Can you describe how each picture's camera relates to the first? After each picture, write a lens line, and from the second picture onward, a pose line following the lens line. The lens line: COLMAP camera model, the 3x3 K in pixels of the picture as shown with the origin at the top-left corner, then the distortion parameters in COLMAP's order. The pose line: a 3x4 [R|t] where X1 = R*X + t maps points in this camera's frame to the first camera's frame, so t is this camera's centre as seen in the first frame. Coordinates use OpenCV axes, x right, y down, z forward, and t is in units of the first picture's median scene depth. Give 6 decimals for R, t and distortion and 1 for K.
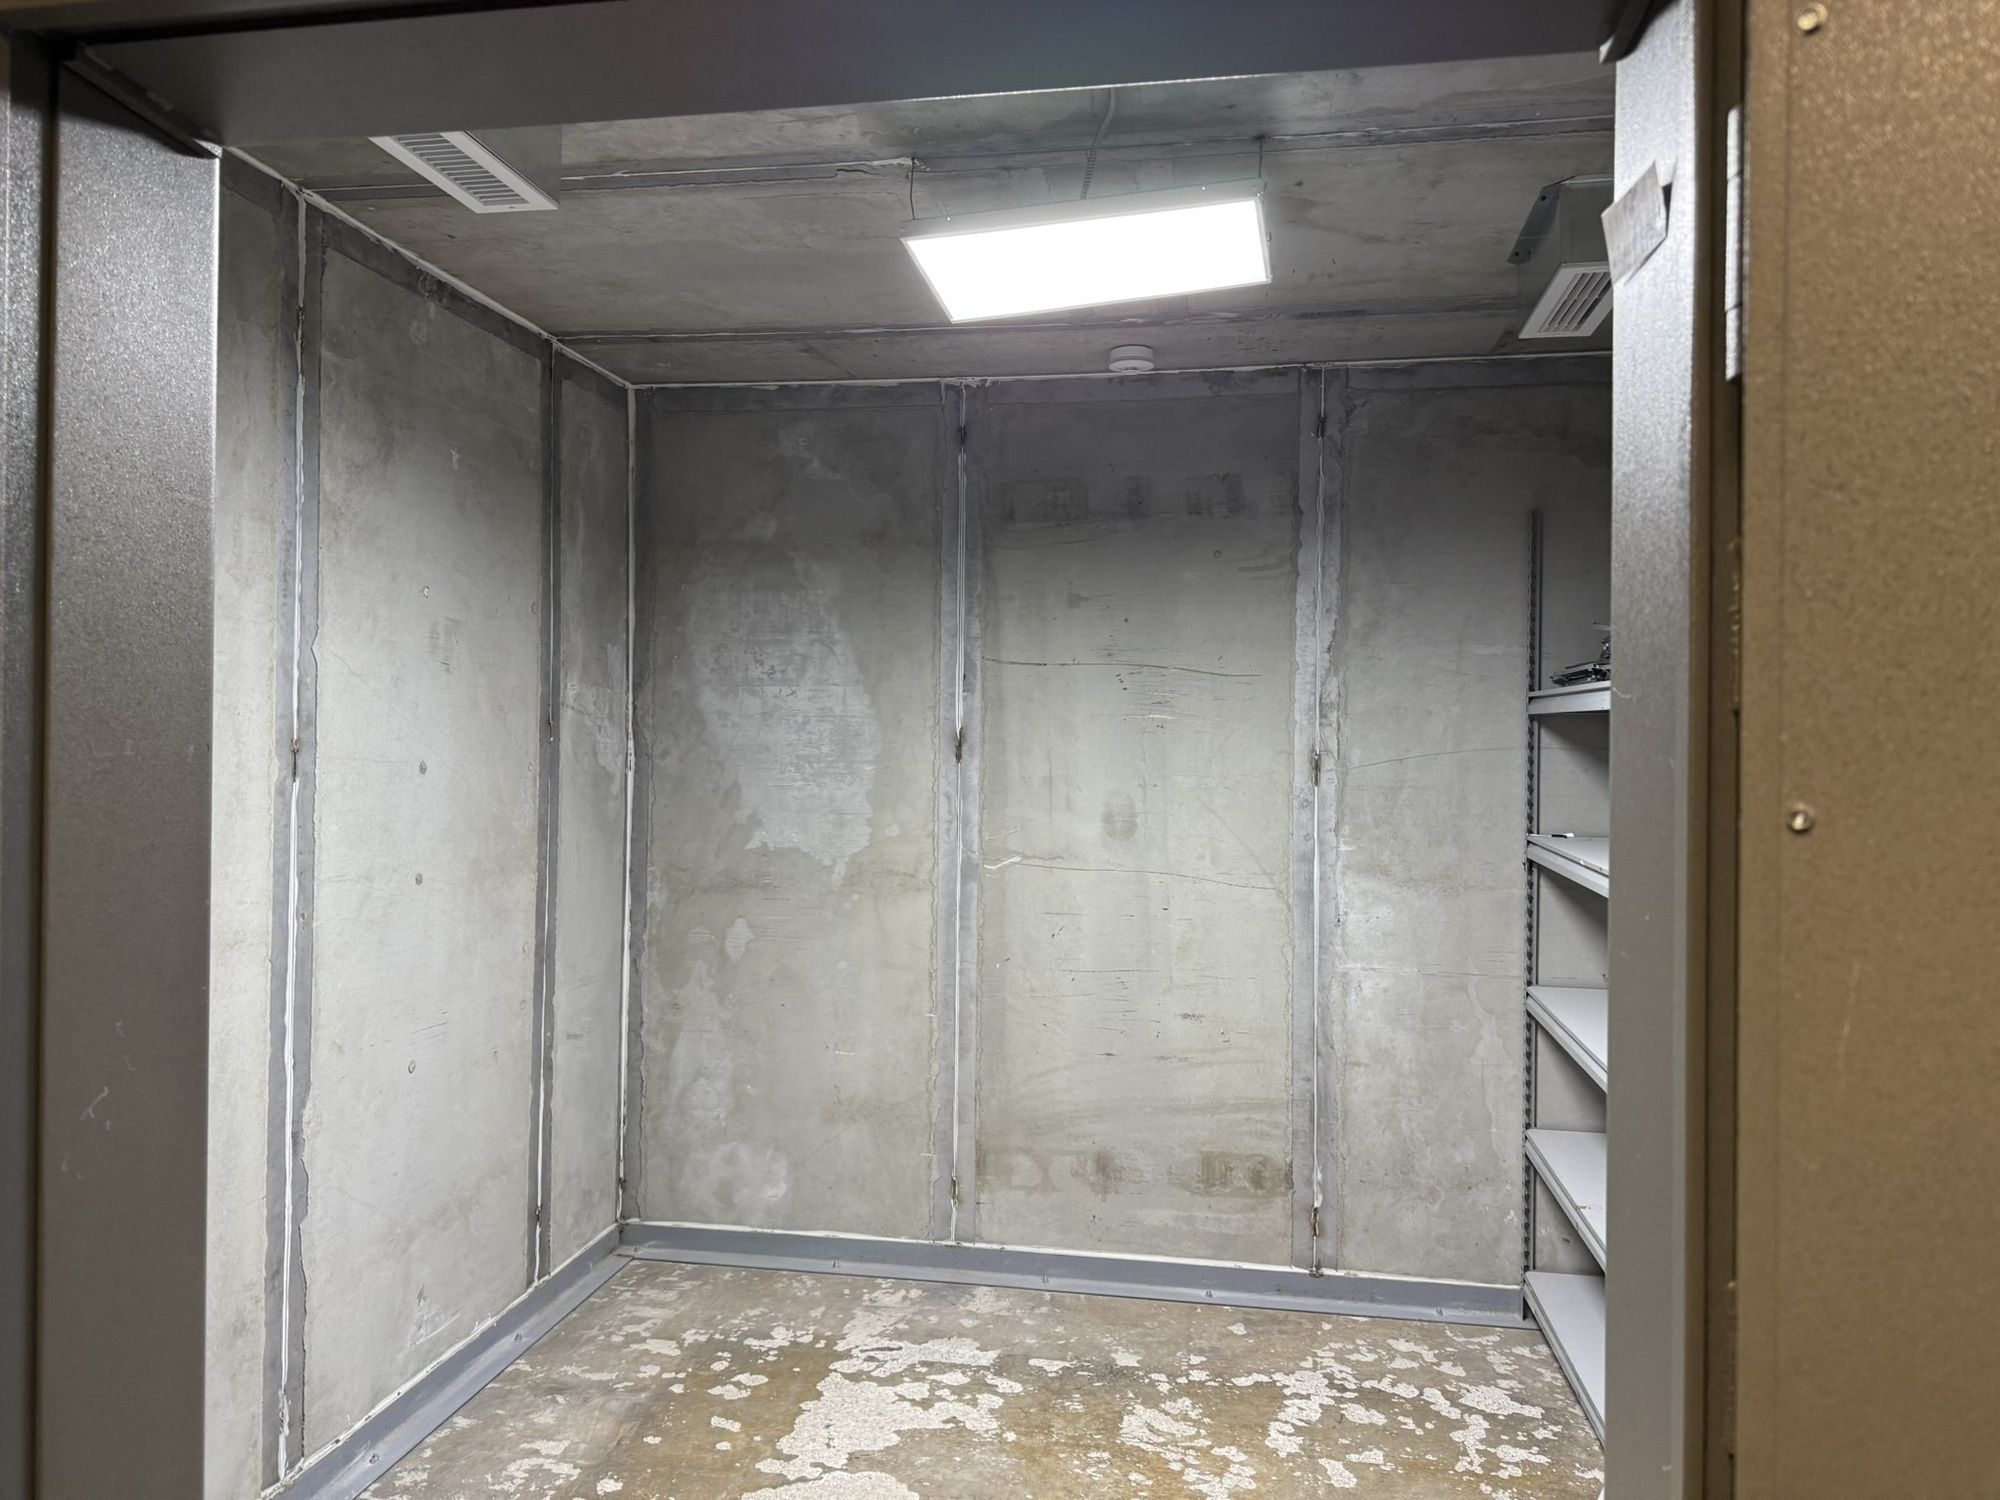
lens RADIAL K [[1398.7, 0, 998.0], [0, 1398.7, 736.3], [0, 0, 1]] dist [0.142490, -0.222160]
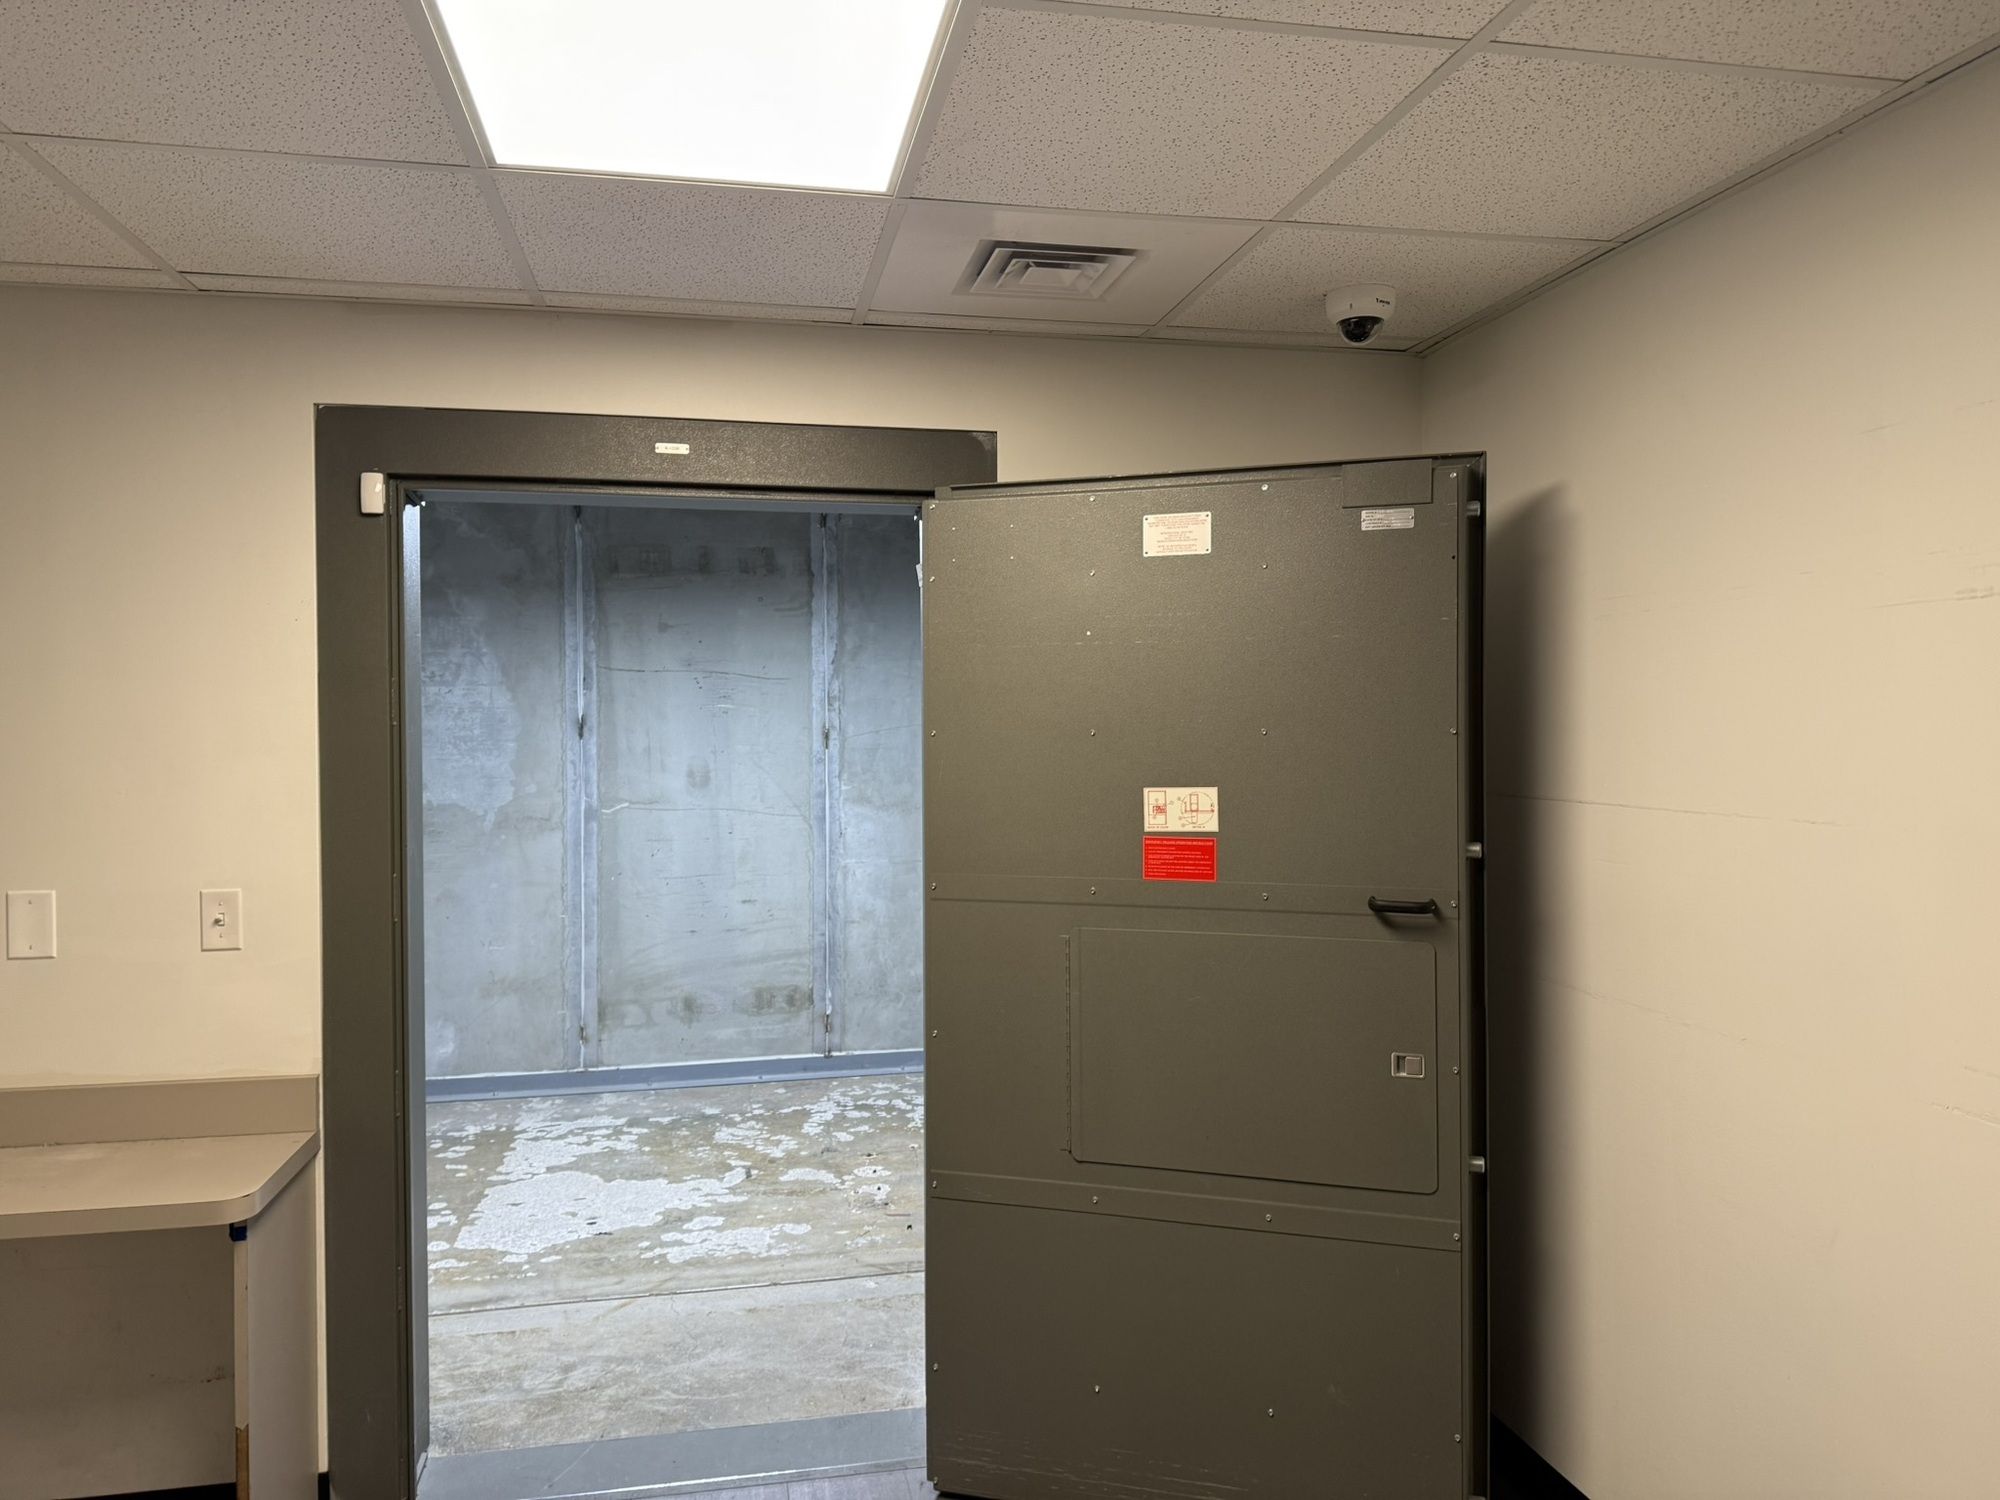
lens RADIAL K [[1398.7, 0, 998.0], [0, 1398.7, 736.3], [0, 0, 1]] dist [0.142490, -0.222160]
pose [[0.936990, -0.019137, 0.348831, -0.140252], [0.014660, 0.999773, 0.015469, -0.000496], [-0.349048, -0.009381, 0.937058, -0.533685]]
